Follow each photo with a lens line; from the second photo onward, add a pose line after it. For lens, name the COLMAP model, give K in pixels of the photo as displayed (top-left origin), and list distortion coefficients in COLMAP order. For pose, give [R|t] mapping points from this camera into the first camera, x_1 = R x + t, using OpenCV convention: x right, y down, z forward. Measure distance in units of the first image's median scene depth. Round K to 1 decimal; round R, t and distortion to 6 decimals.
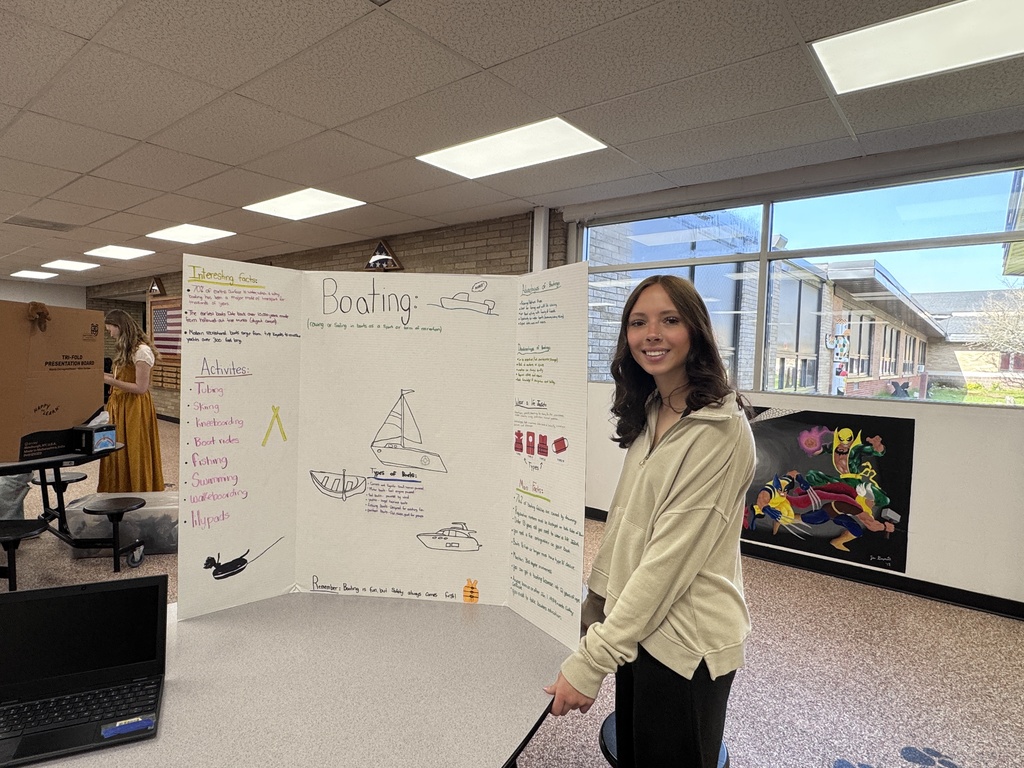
lens RADIAL K [[579.9, 0, 512.0], [0, 579.9, 384.0], [0, 0, 1]] dist [-0.004545, -0.002349]
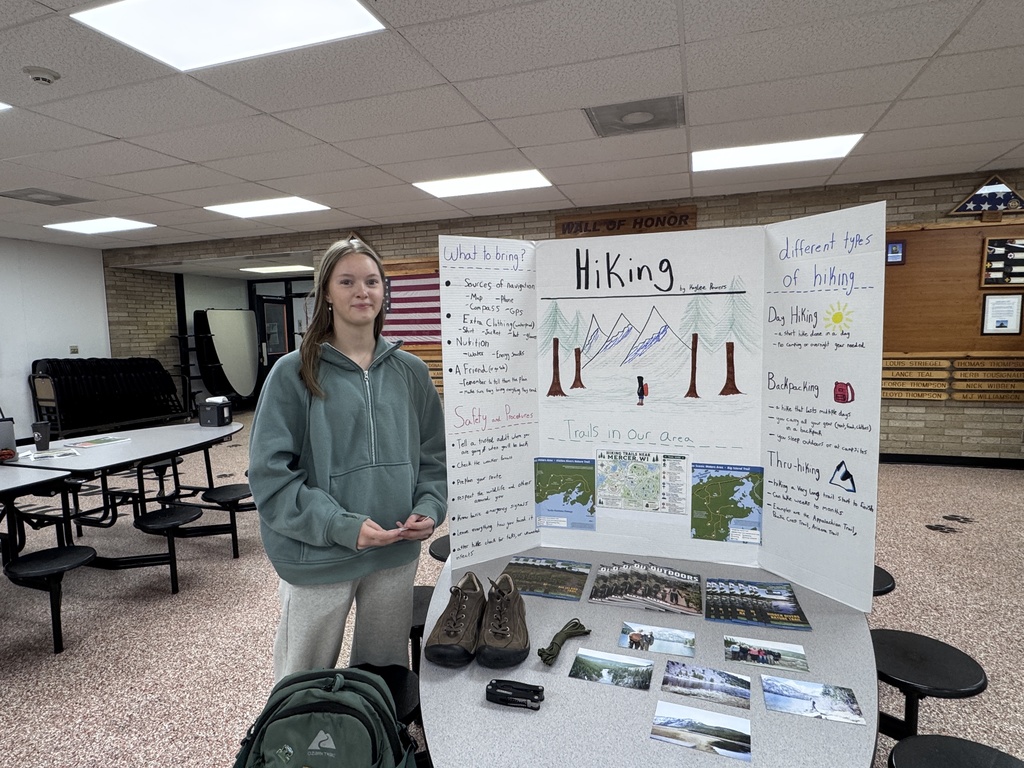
lens RADIAL K [[579.9, 0, 512.0], [0, 579.9, 384.0], [0, 0, 1]] dist [-0.004545, -0.002349]
pose [[0.933109, -0.081977, 0.350125, -3.278742], [0.066988, 0.996252, 0.054729, -0.154306], [-0.353299, -0.027614, 0.935103, 1.446771]]
